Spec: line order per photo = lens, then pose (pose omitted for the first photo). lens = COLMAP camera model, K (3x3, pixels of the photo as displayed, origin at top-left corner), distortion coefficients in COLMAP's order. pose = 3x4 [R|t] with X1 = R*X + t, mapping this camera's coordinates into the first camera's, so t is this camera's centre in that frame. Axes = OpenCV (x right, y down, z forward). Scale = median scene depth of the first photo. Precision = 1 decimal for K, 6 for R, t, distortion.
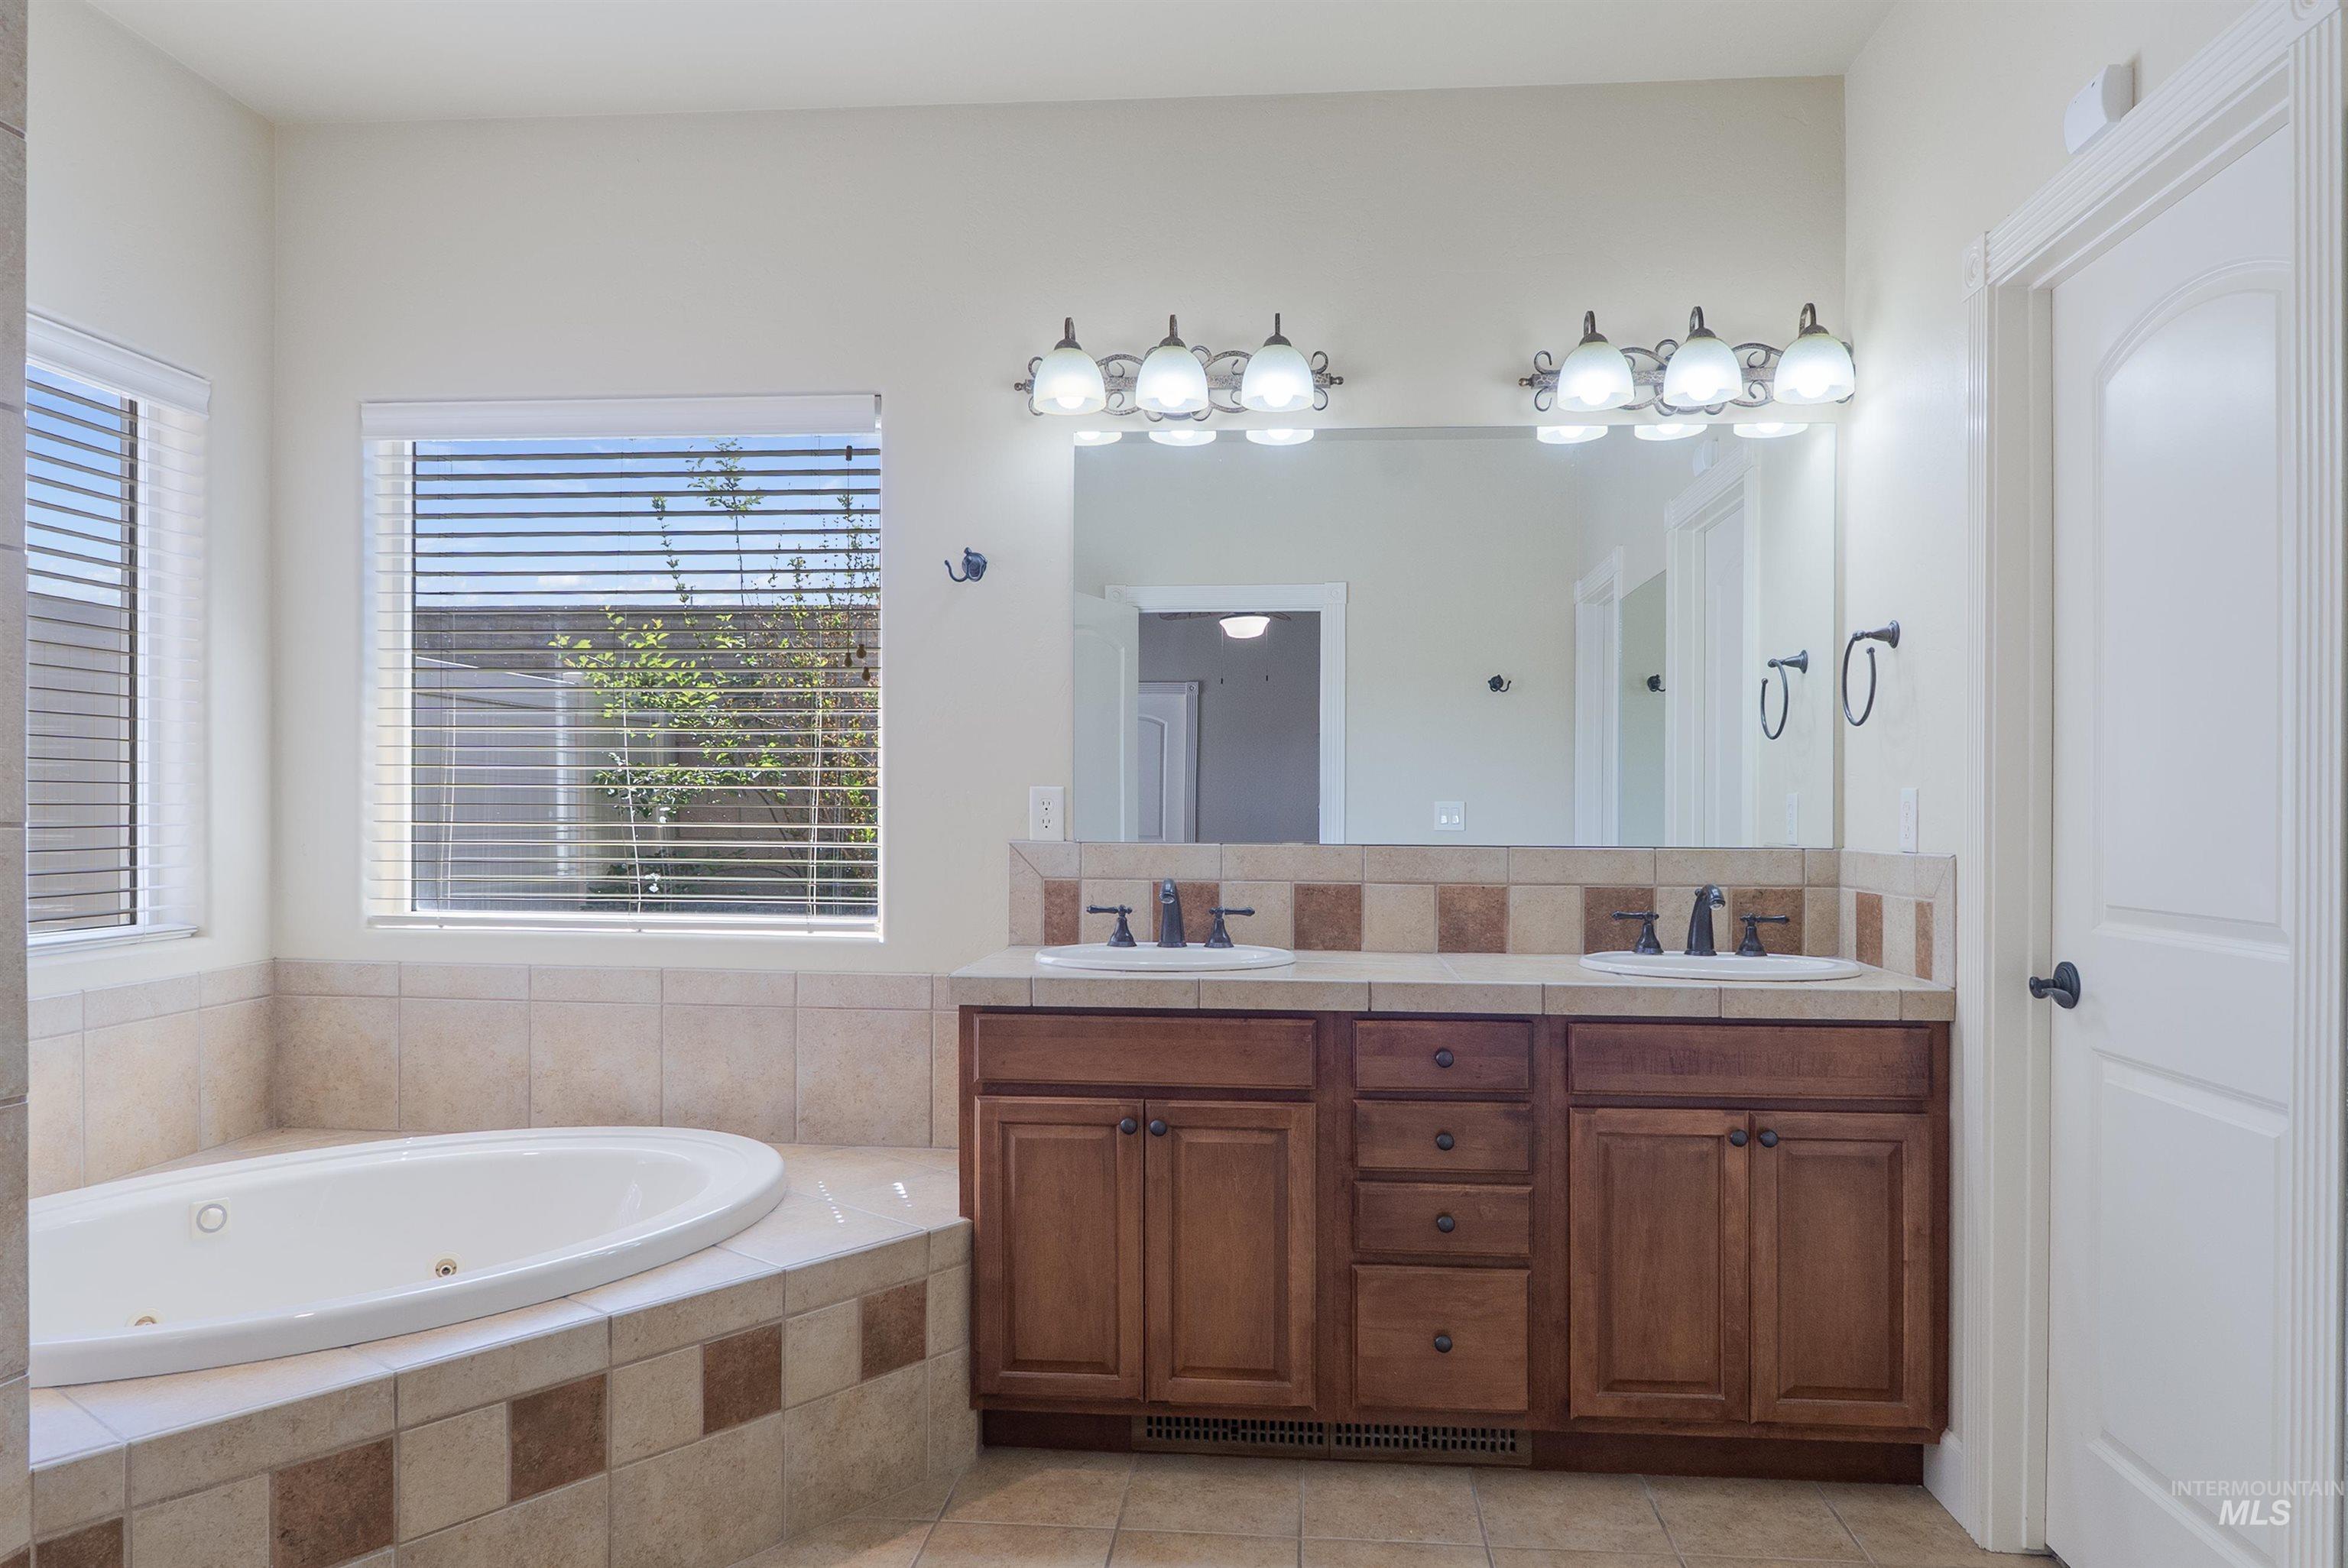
lens RADIAL K [[1527.7, 0, 1178.1], [0, 1527.7, 821.1], [0, 0, 1]] dist [-0.001713, 0.000631]
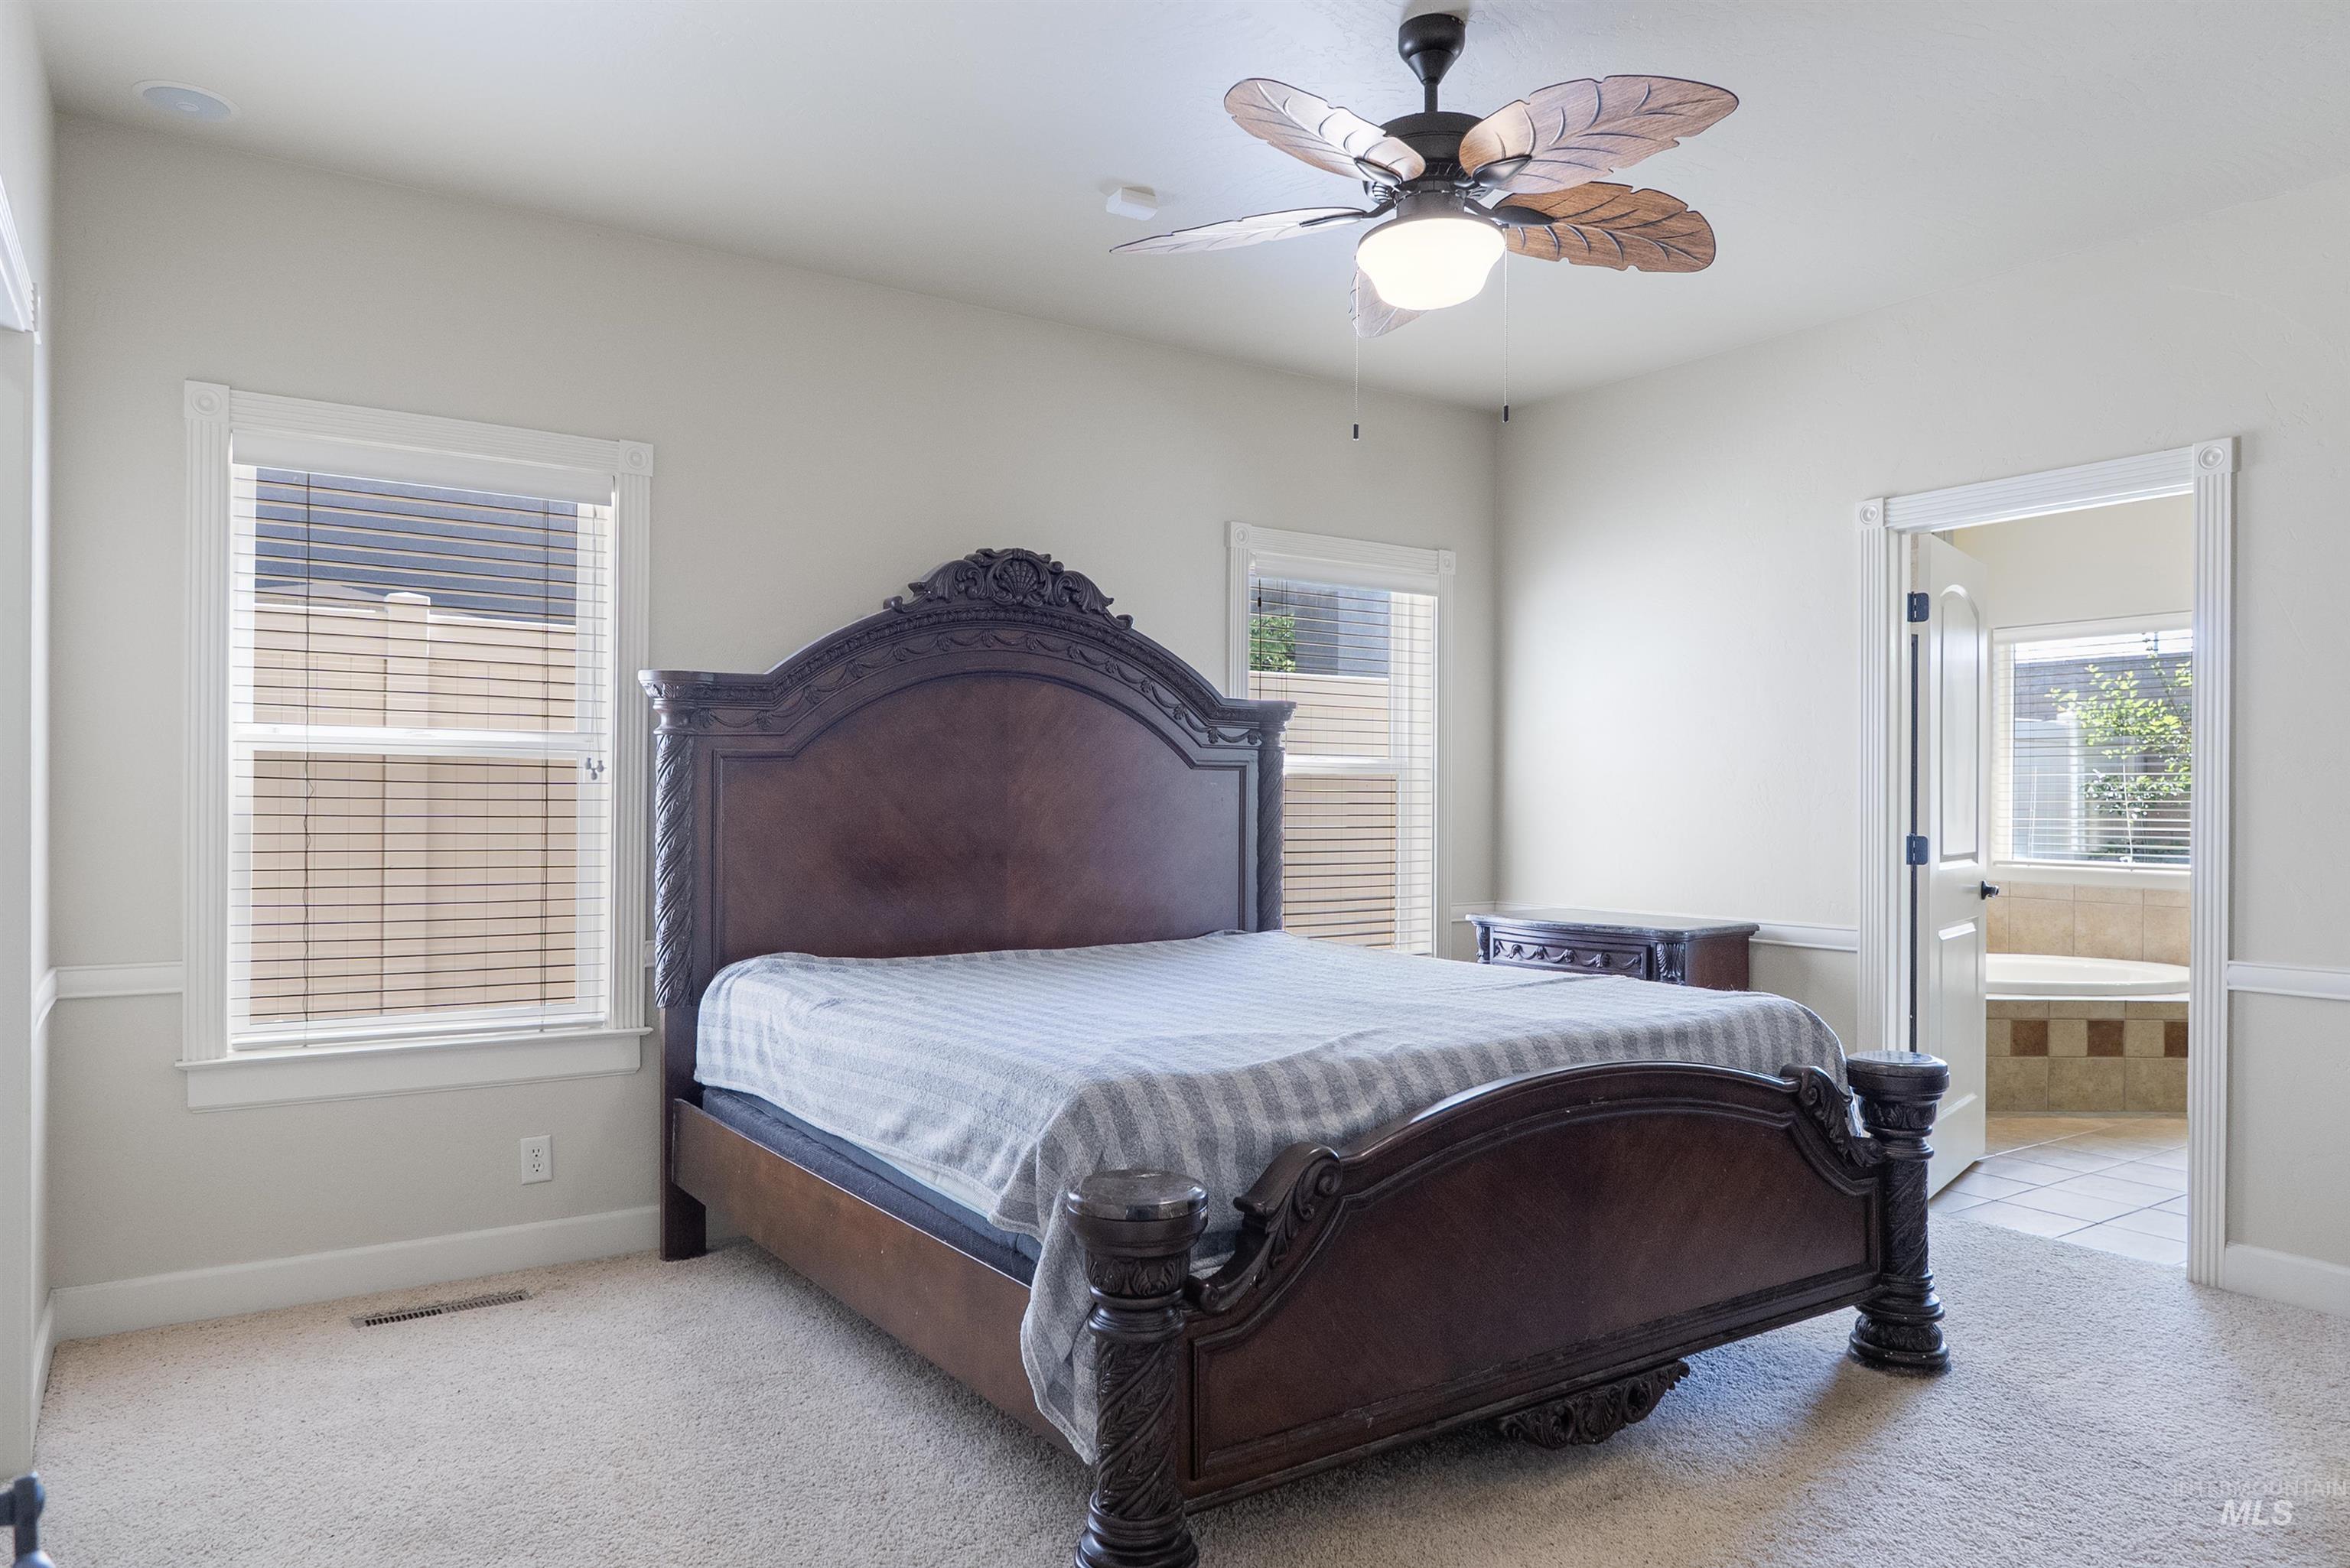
lens RADIAL K [[1529.1, 0, 1179.1], [0, 1529.1, 821.2], [0, 0, 1]] dist [-0.001713, 0.000631]
pose [[0.640435, 0.005591, -0.767992, 0.518190], [-0.003992, 0.999984, 0.003951, 0.002712], [0.768002, 0.000535, 0.640448, -1.658300]]
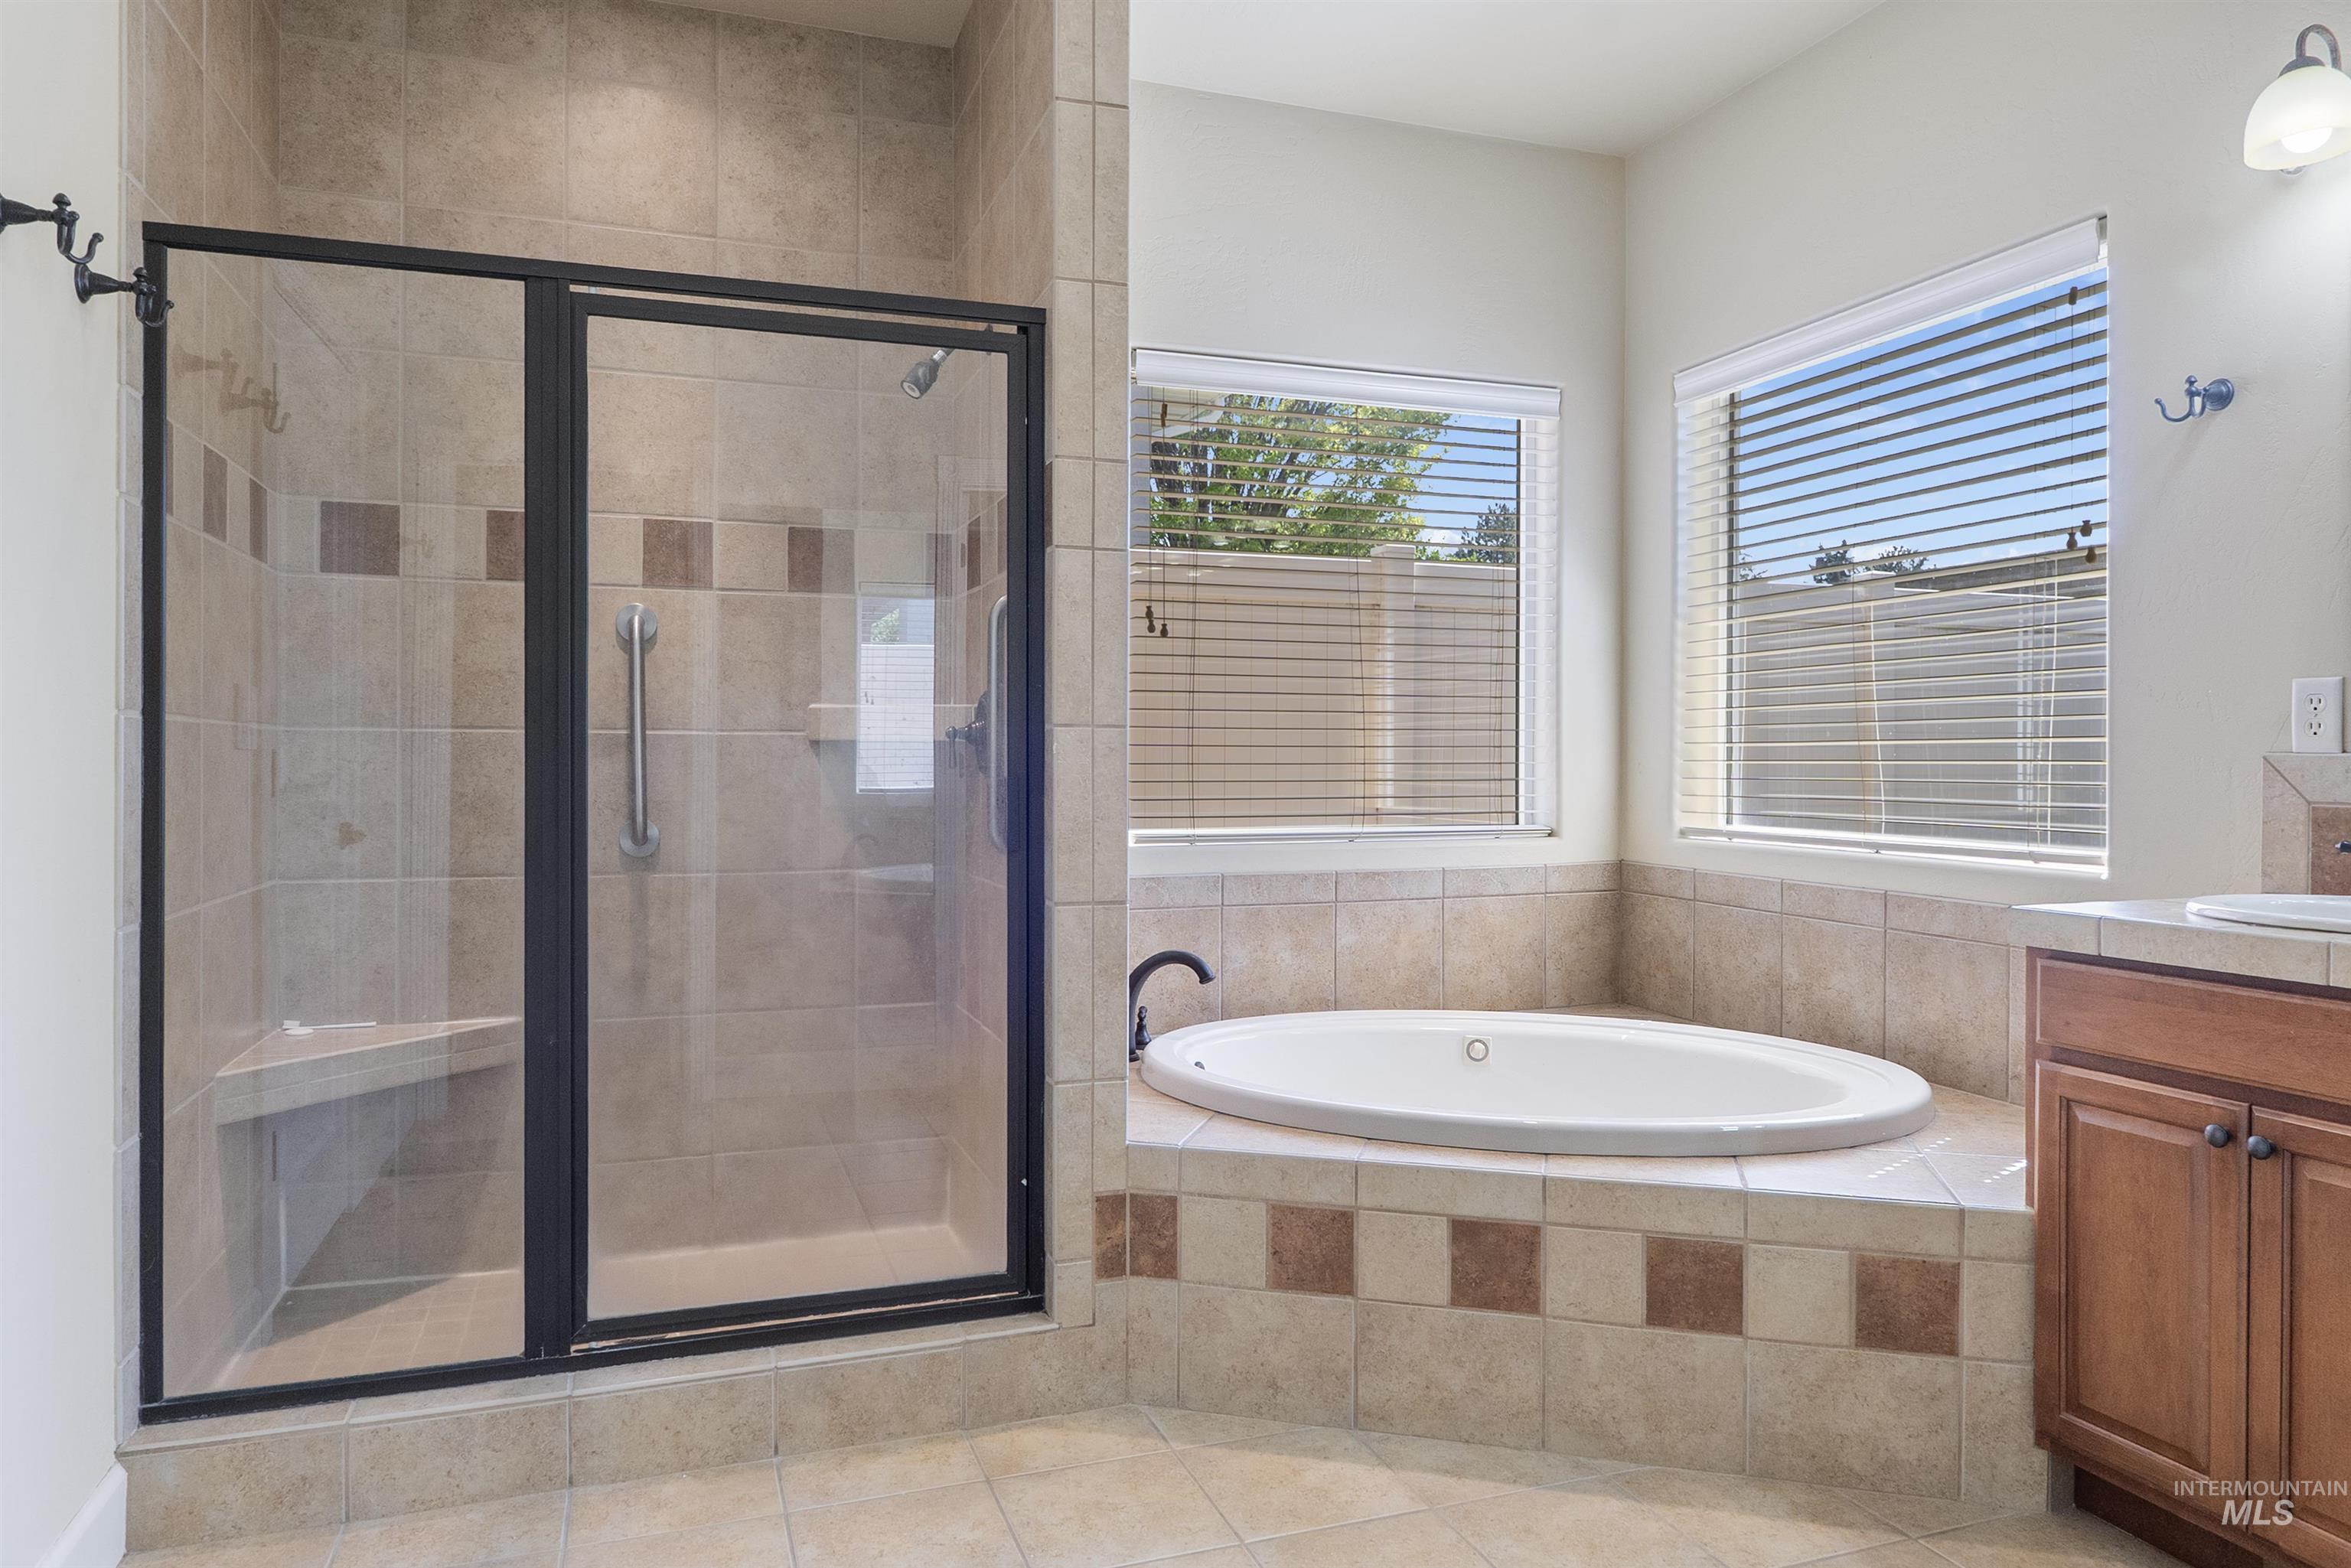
lens RADIAL K [[1486.6, 0, 1173.1], [0, 1486.6, 763.5], [0, 0, 1]] dist [-0.001960, -0.000264]
pose [[0.415136, -0.004152, -0.909750, 0.399390], [-0.005017, 0.999964, -0.006853, 0.031053], [0.909745, 0.007409, 0.415101, 0.258208]]
